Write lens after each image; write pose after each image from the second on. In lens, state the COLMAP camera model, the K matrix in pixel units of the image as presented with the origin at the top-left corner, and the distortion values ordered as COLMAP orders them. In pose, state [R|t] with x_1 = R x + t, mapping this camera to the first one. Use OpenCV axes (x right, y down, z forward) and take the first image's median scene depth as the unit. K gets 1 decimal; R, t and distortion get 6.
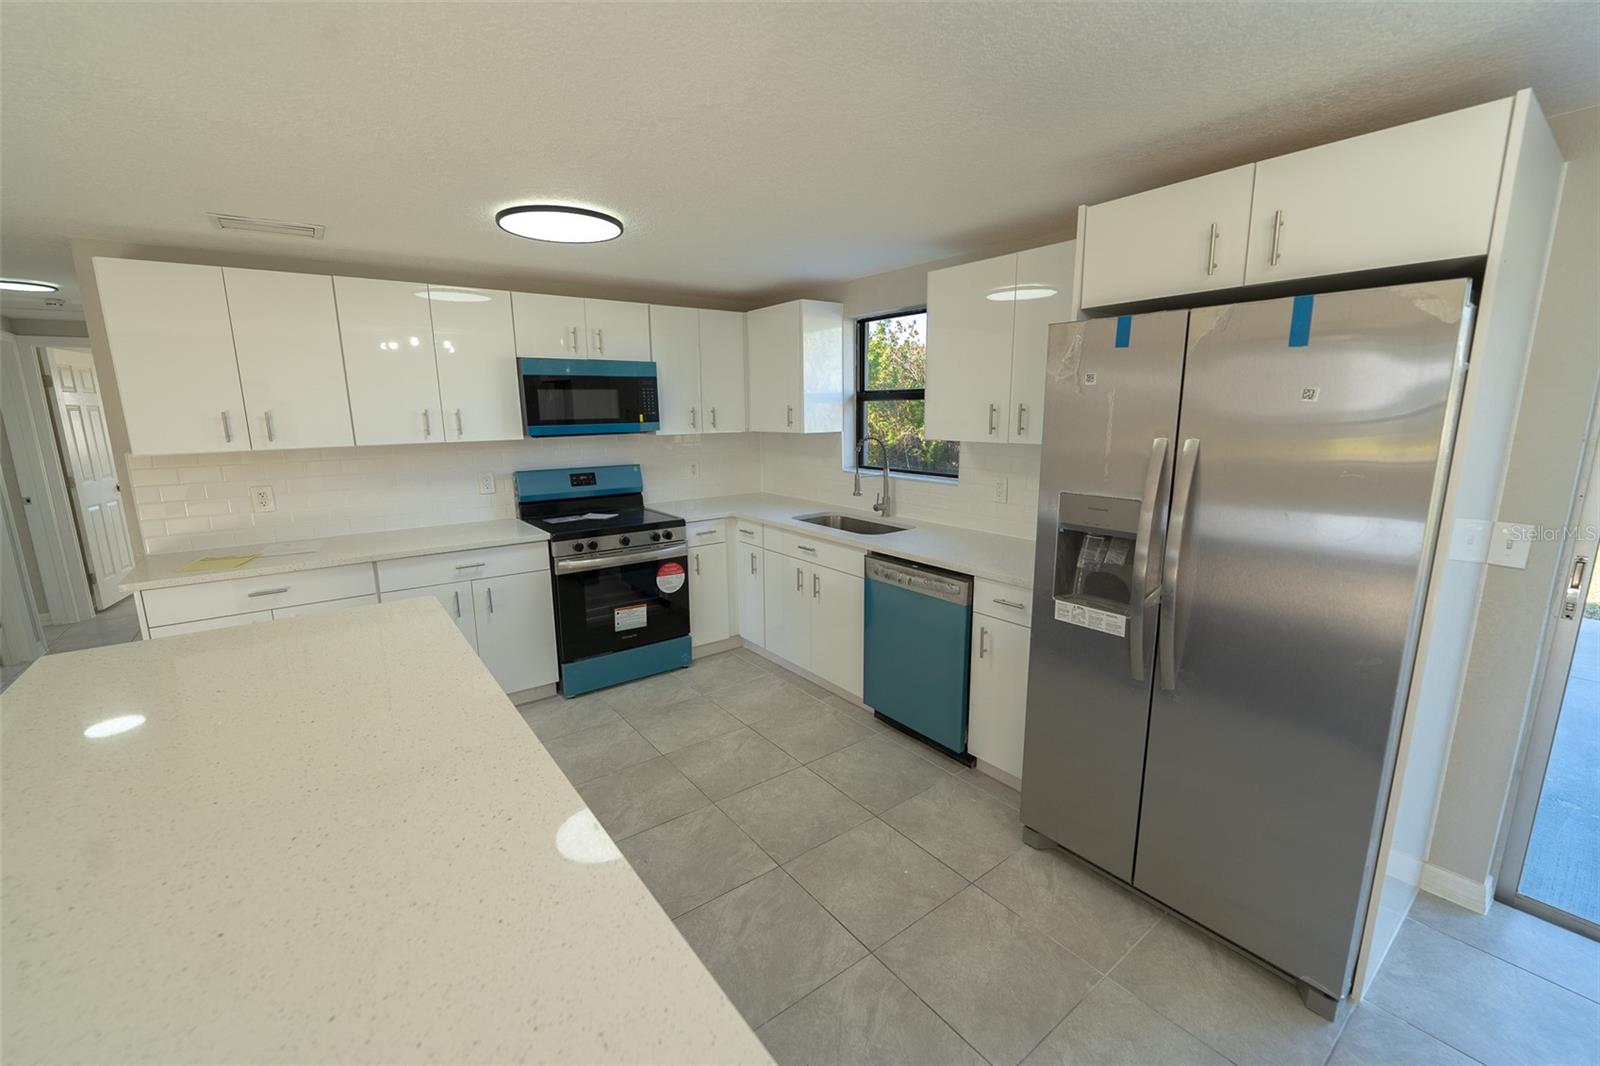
lens RADIAL K [[650.7, 0, 798.7], [0, 650.7, 534.5], [0, 0, 1]] dist [-0.007113, -0.002048]
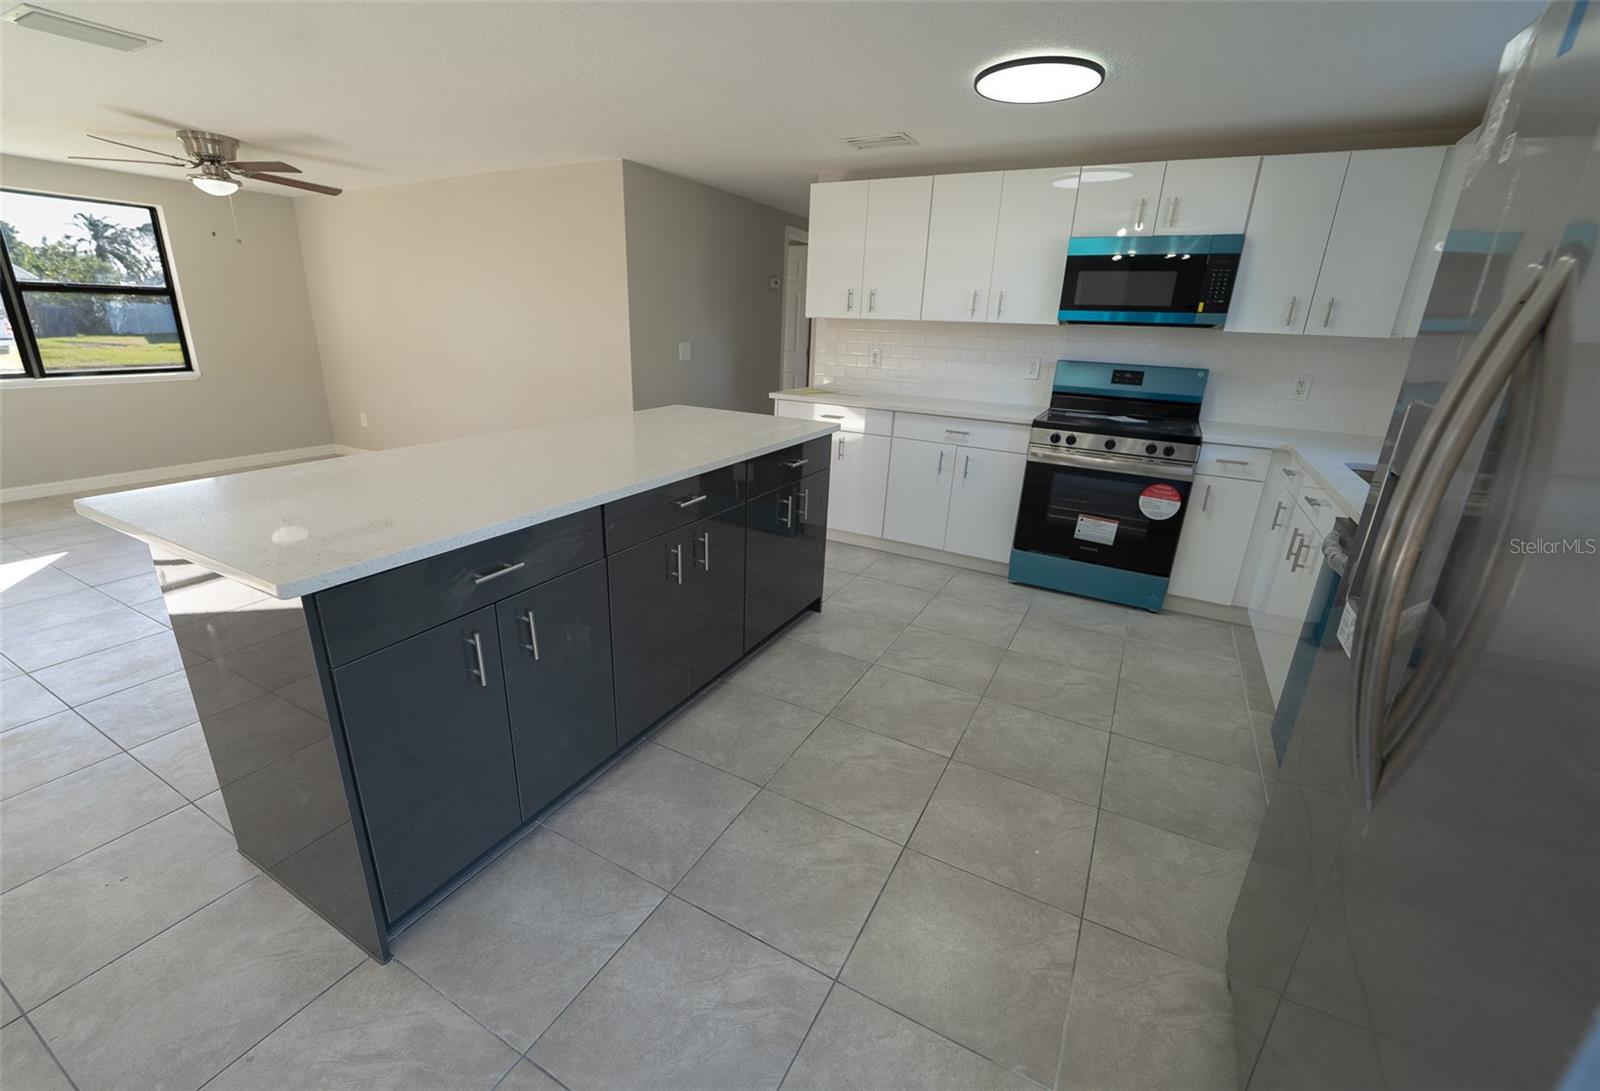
lens RADIAL K [[668.1, 0, 781.8], [0, 668.1, 547.5], [0, 0, 1]] dist [-0.006655, -0.001947]
pose [[0.401107, 0.318722, -0.858796, 0.474086], [-0.213925, 0.944186, 0.250497, 0.013271], [0.890701, 0.083242, 0.446902, 0.231565]]
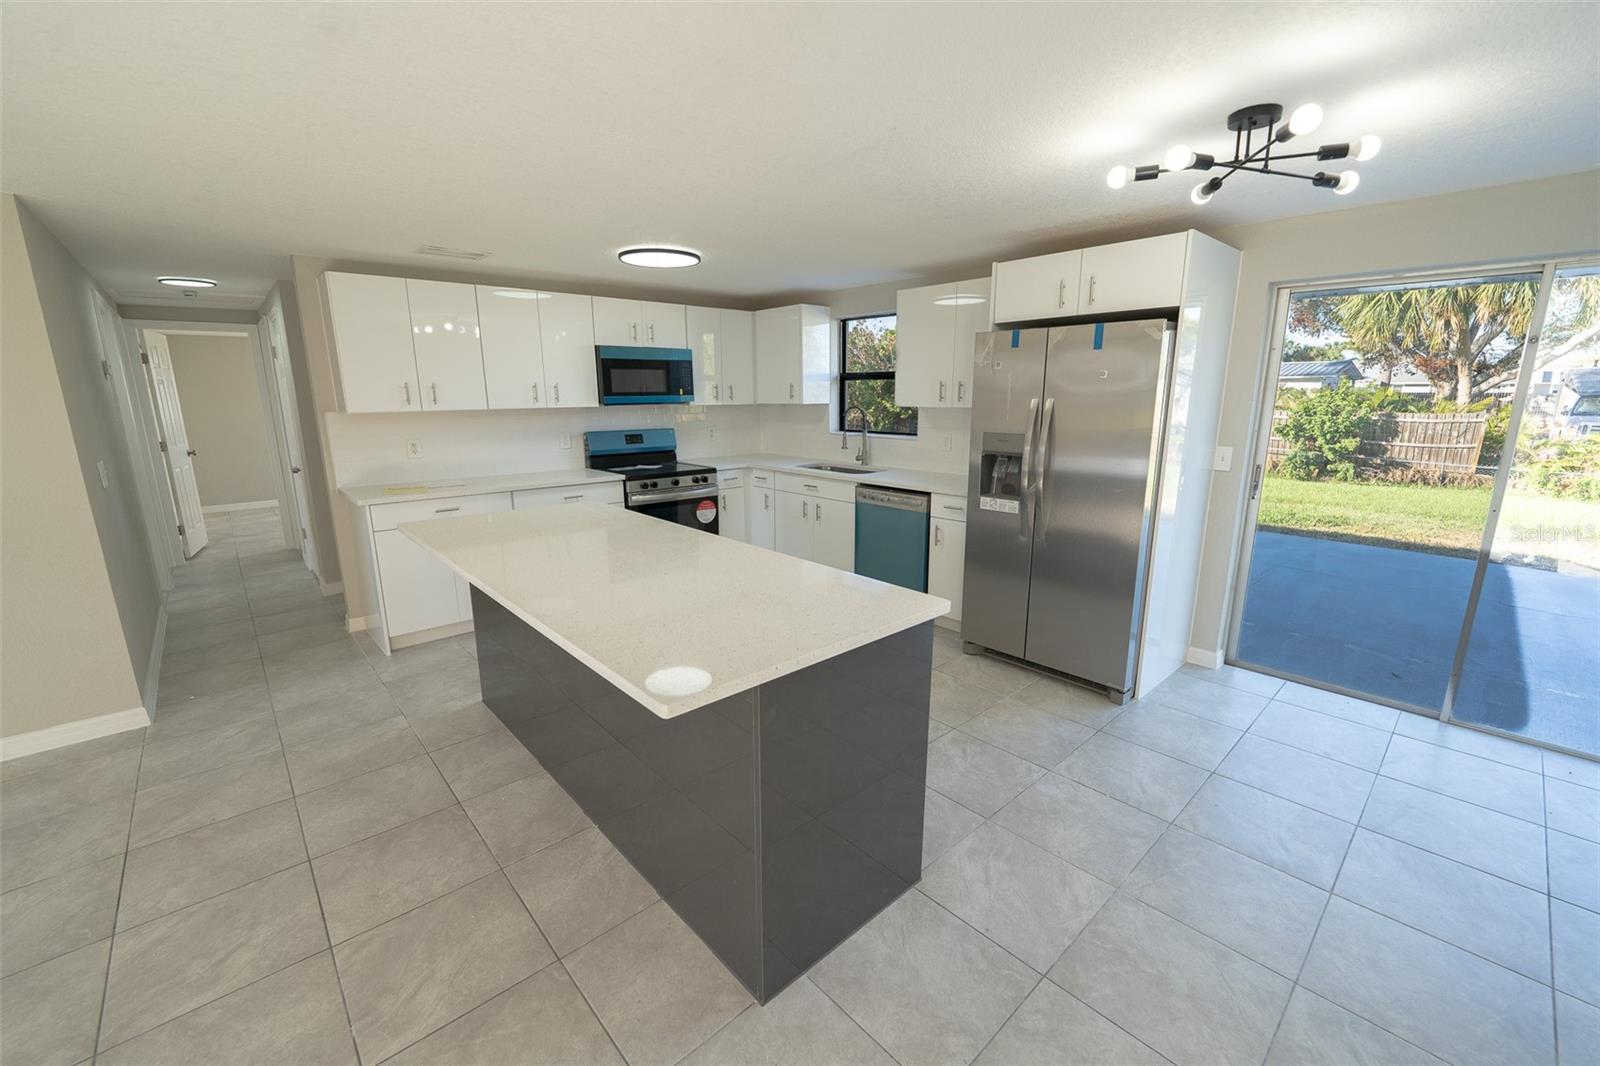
lens RADIAL K [[650.7, 0, 803.5], [0, 650.7, 535.7], [0, 0, 1]] dist [-0.007113, -0.002048]
pose [[0.995820, -0.013433, 0.090344, -0.153081], [0.011254, 0.999634, 0.024585, 0.109776], [-0.090641, -0.023466, 0.995607, -0.454048]]
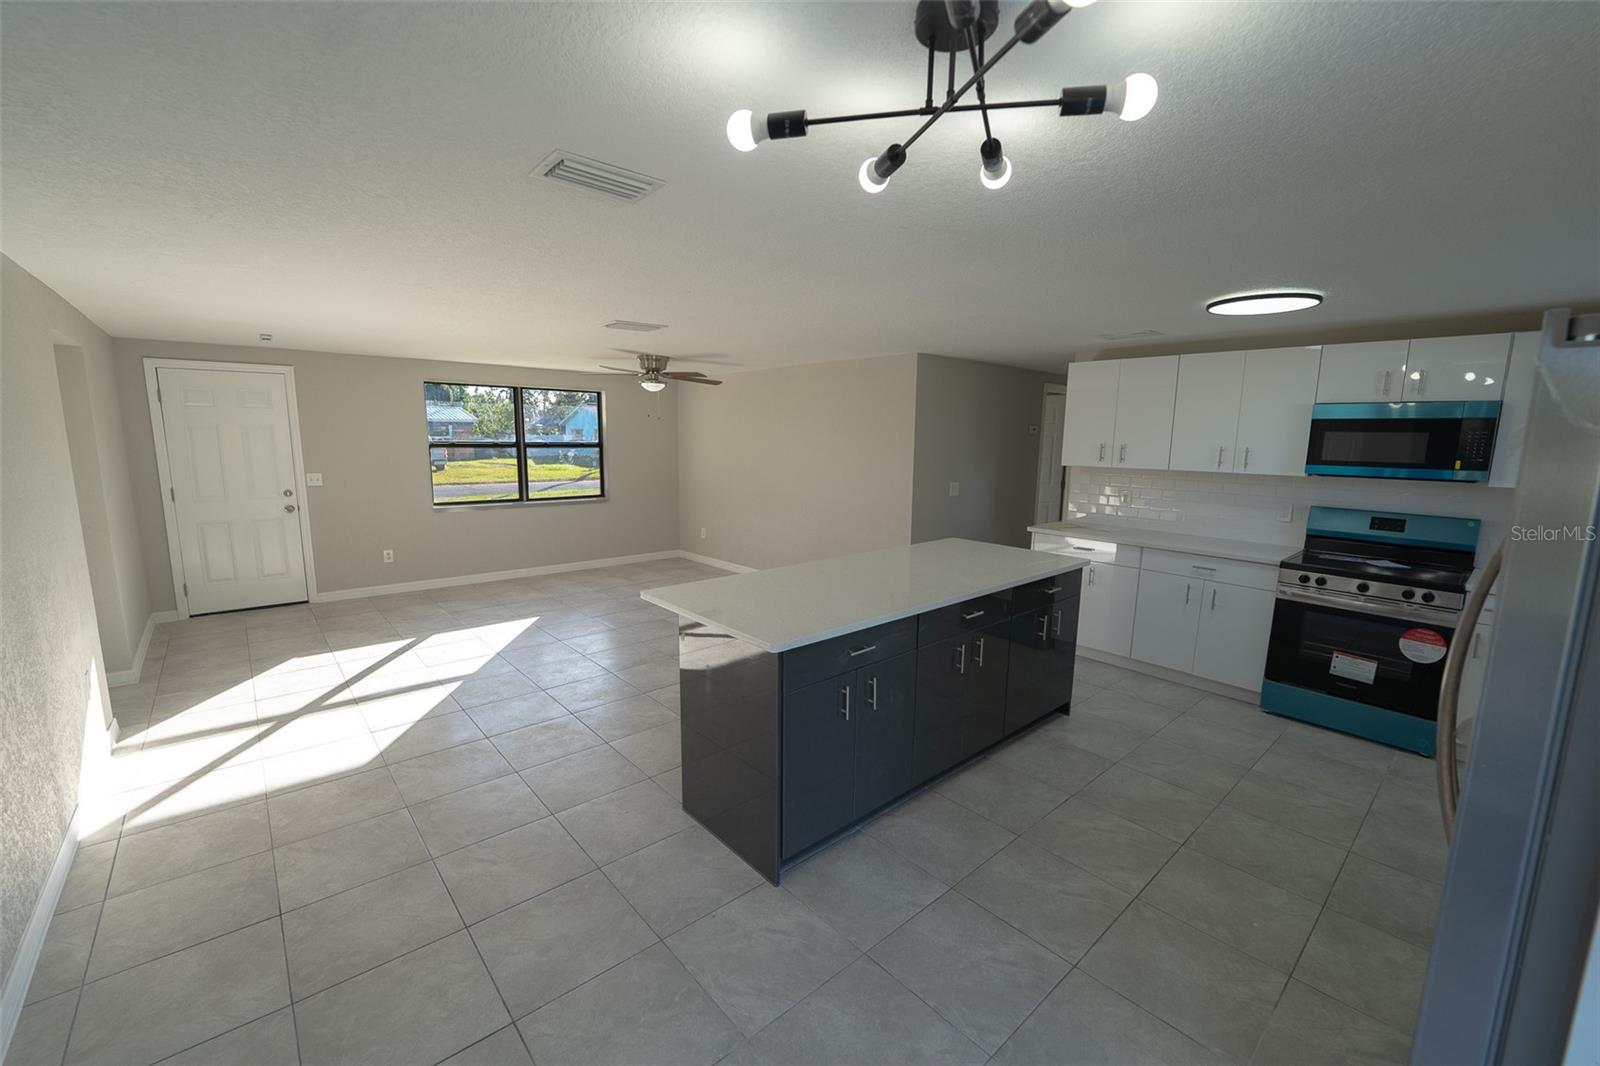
lens RADIAL K [[650.7, 0, 800.6], [0, 650.7, 537.8], [0, 0, 1]] dist [-0.007113, -0.002048]
pose [[0.073088, 0.170805, -0.982590, 0.734178], [-0.207207, 0.966328, 0.152565, -0.042636], [0.975563, 0.192448, 0.106019, 0.078681]]
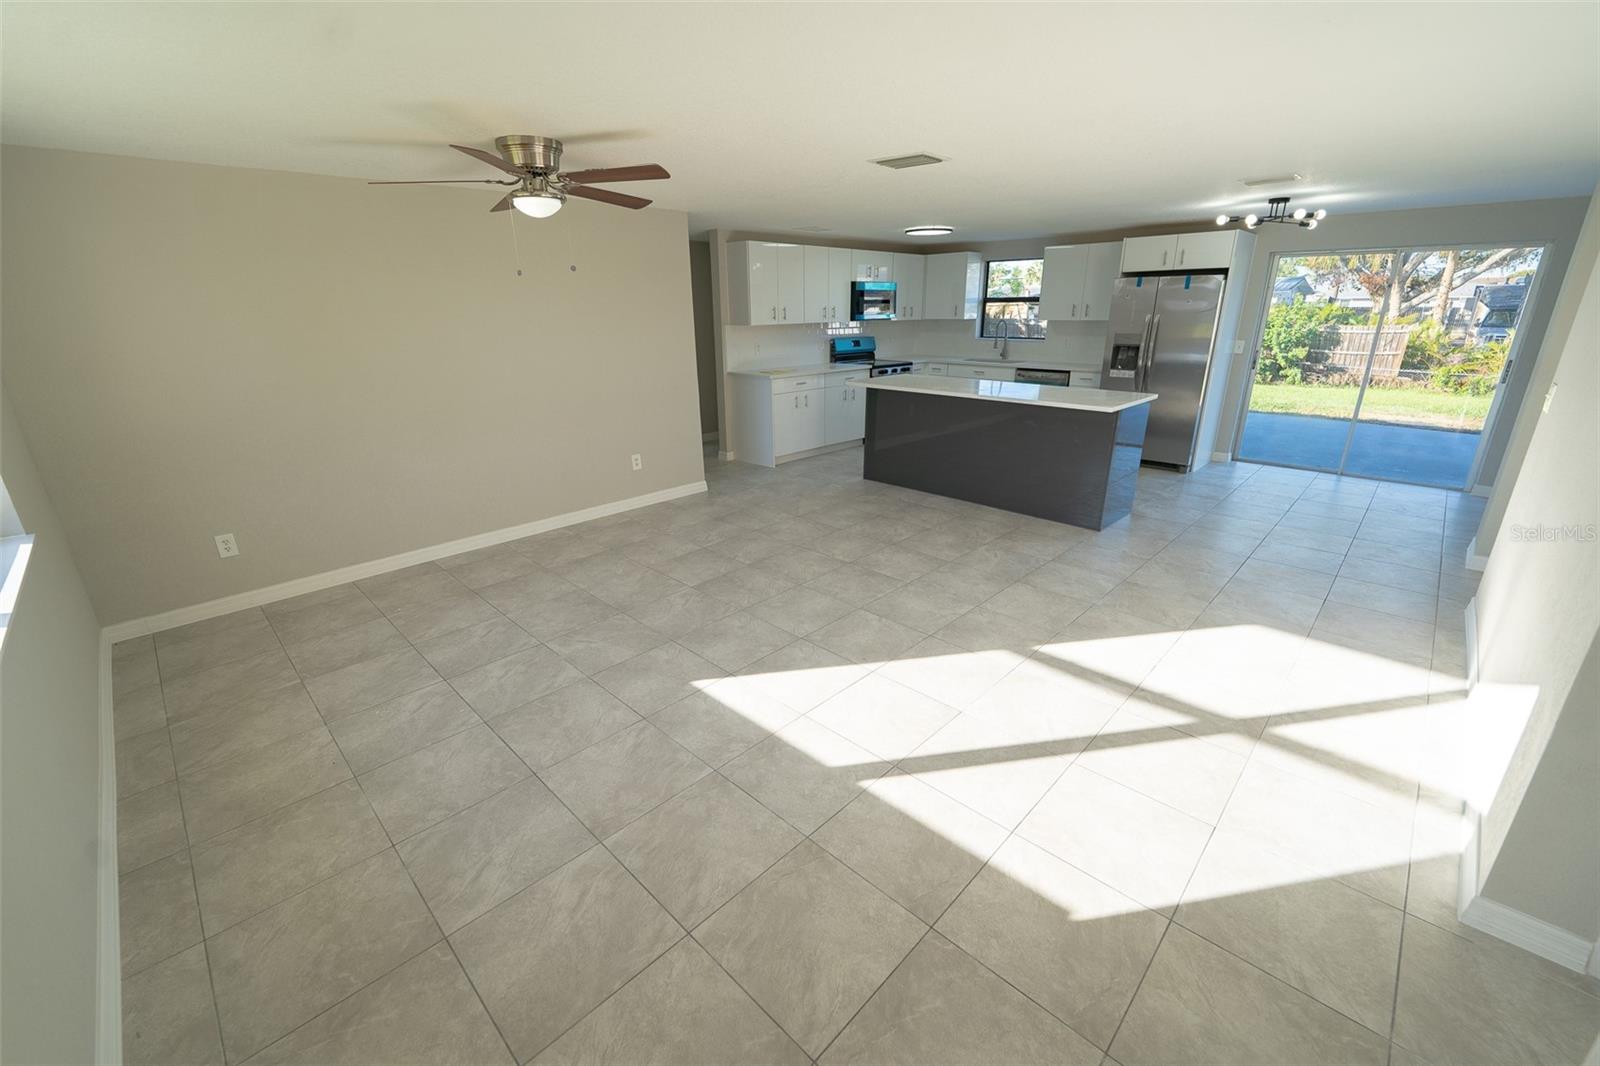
lens RADIAL K [[650.7, 0, 804.7], [0, 650.7, 536.2], [0, 0, 1]] dist [-0.007113, -0.002048]
pose [[0.987970, -0.050269, 0.146244, -1.090866], [0.028954, 0.989098, 0.144387, 0.280383], [-0.151908, -0.138415, 0.978655, -1.361153]]
